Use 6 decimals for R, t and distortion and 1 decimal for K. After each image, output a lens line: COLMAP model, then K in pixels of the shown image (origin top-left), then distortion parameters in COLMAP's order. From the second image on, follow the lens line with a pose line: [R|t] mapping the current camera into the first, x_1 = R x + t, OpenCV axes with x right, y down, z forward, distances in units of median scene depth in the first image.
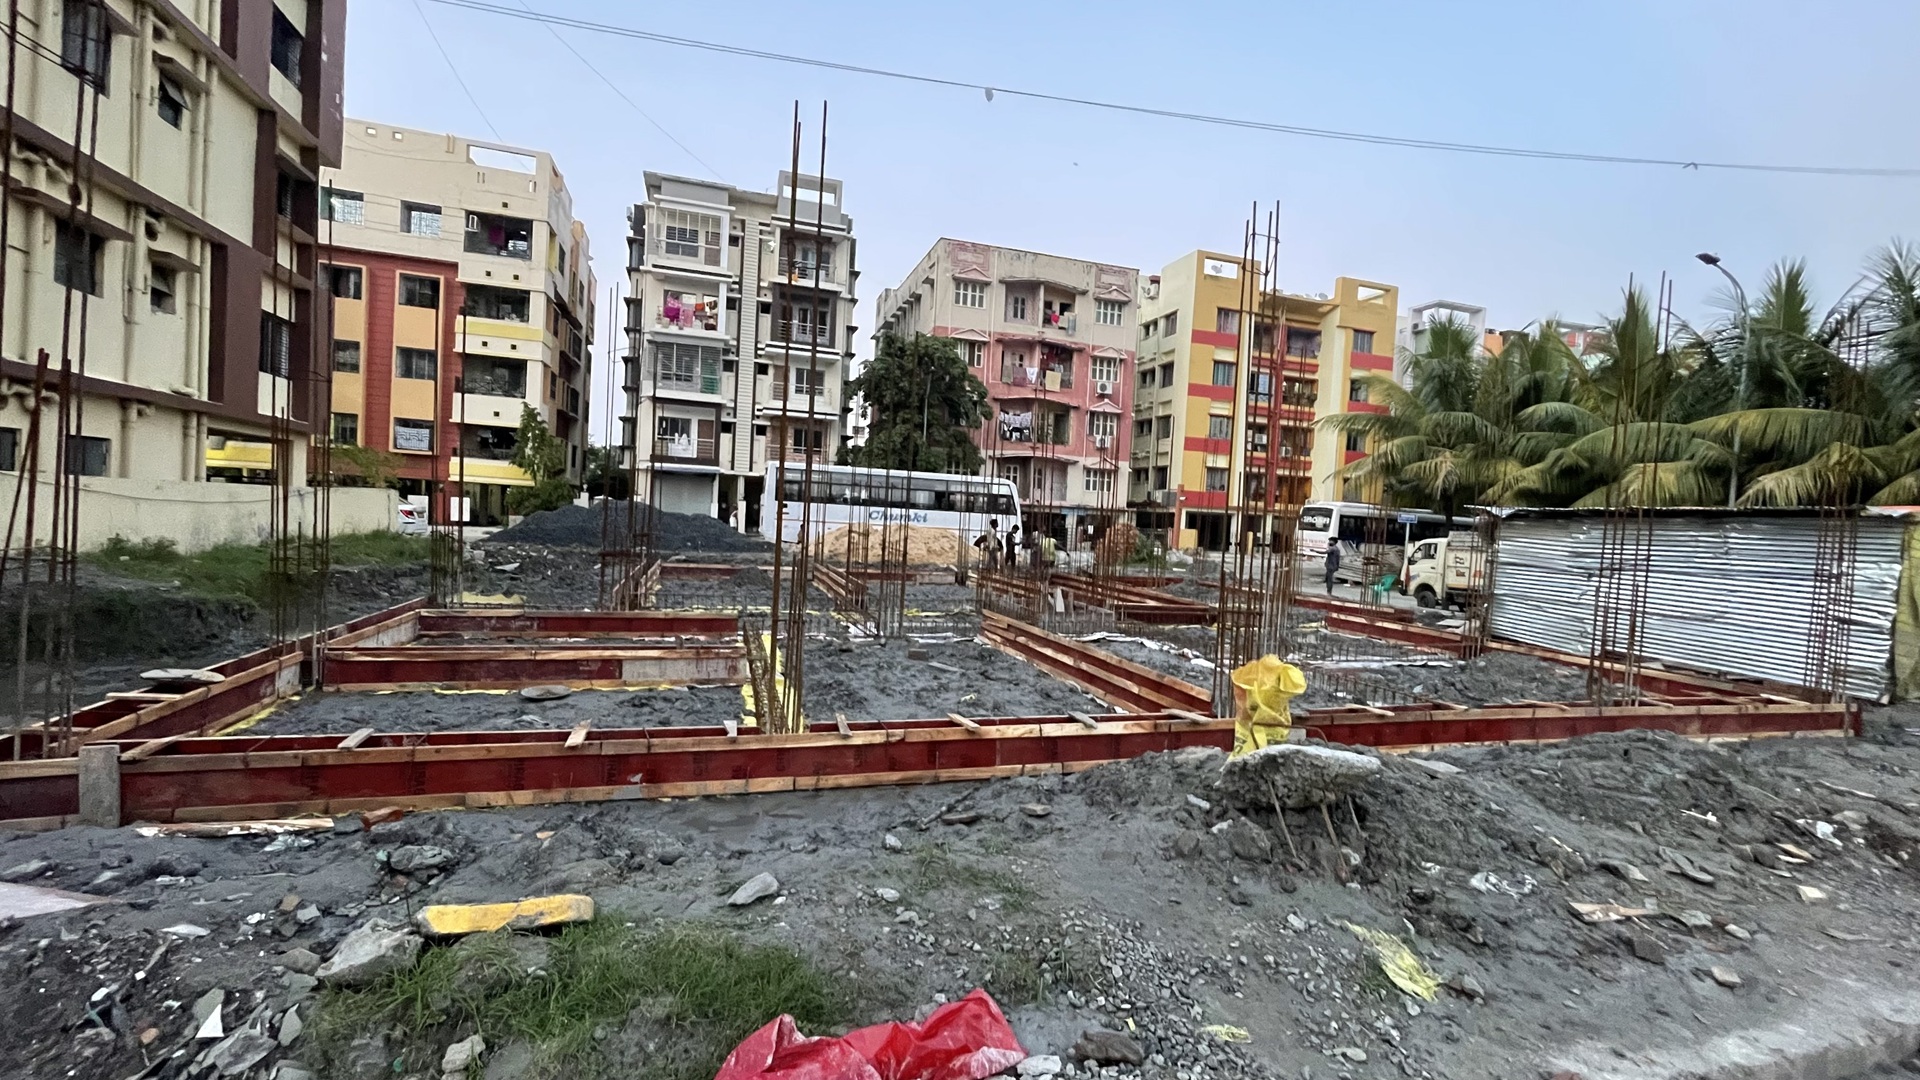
lens RADIAL K [[786.1, 0, 962.3], [0, 786.1, 535.4], [0, 0, 1]] dist [0.000059, 0.000050]
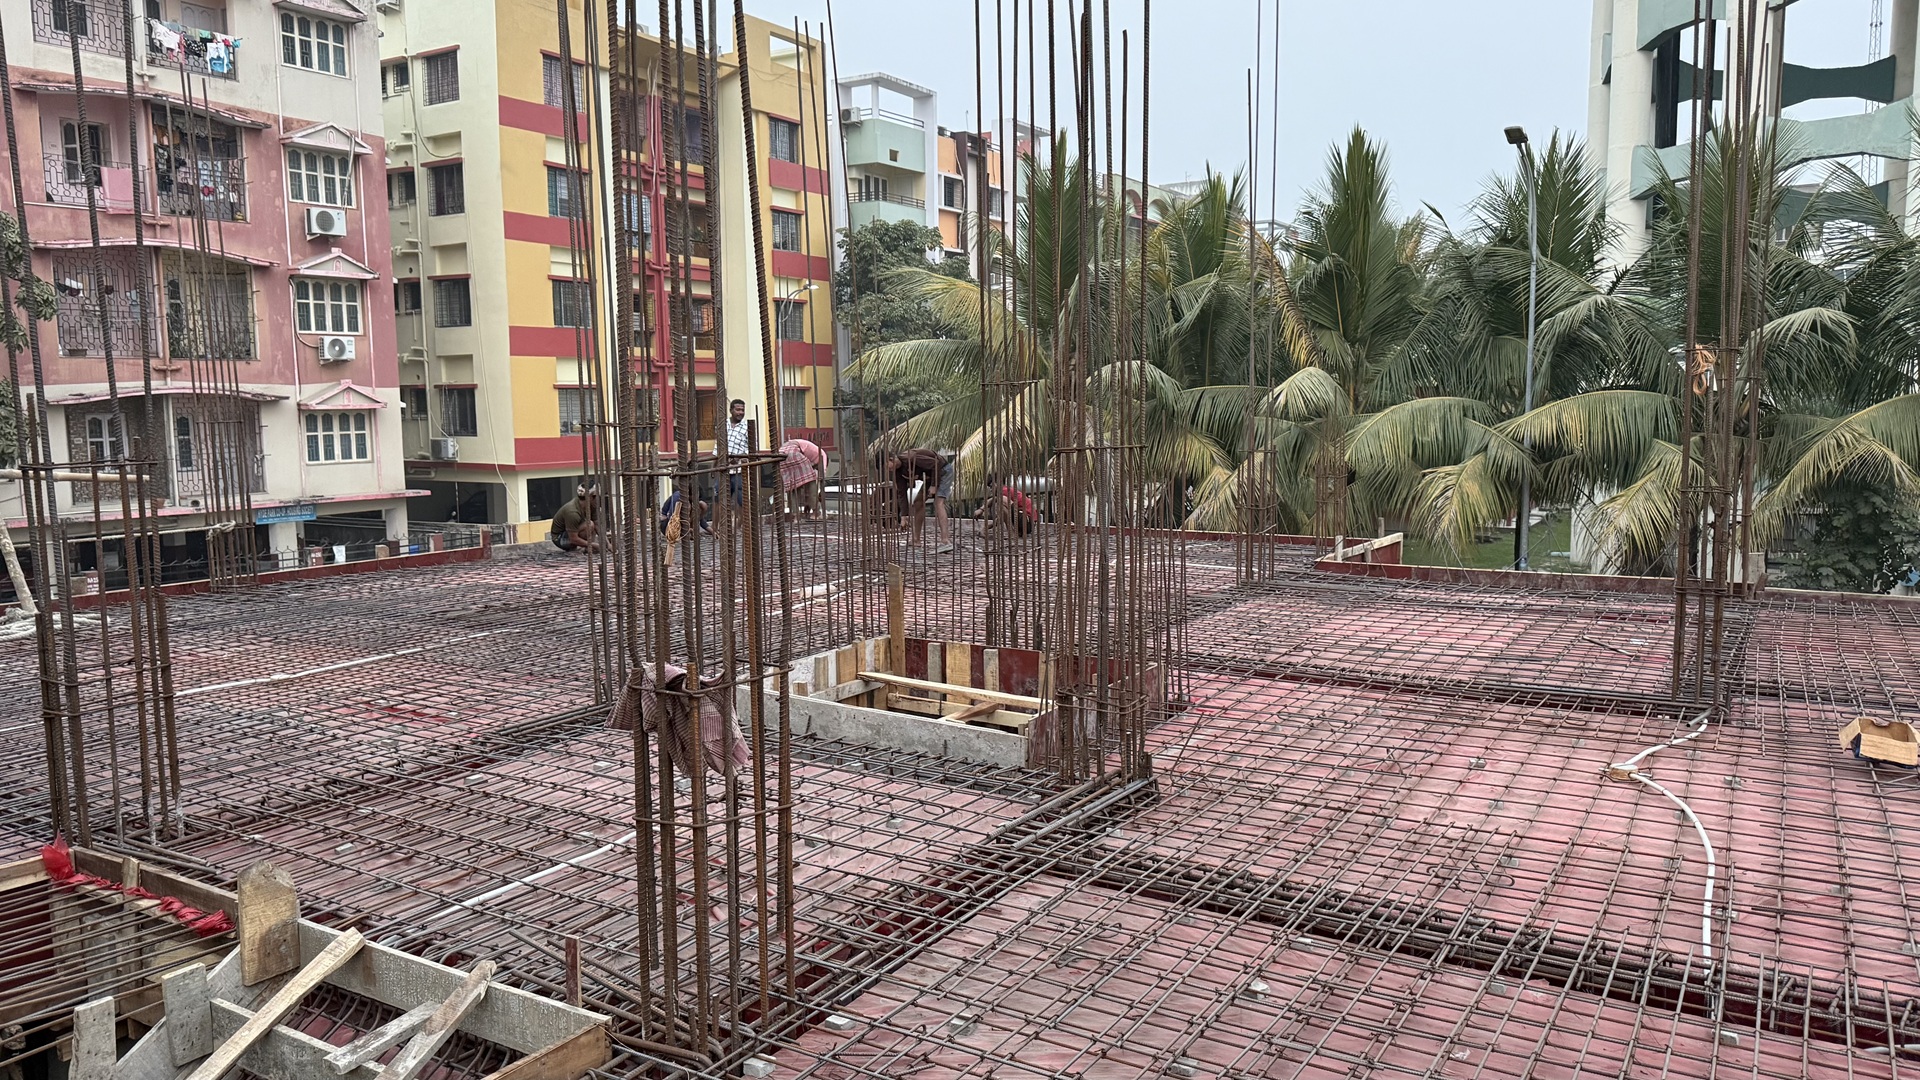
lens RADIAL K [[1334.6, 0, 961.0], [0, 1334.6, 534.1], [0, 0, 1]] dist [-0.036682, -0.001499]
pose [[0.750046, -0.127288, 0.649021, -0.049527], [0.061122, 0.990446, 0.123613, -0.083335], [-0.658555, -0.053046, 0.750661, 0.208611]]
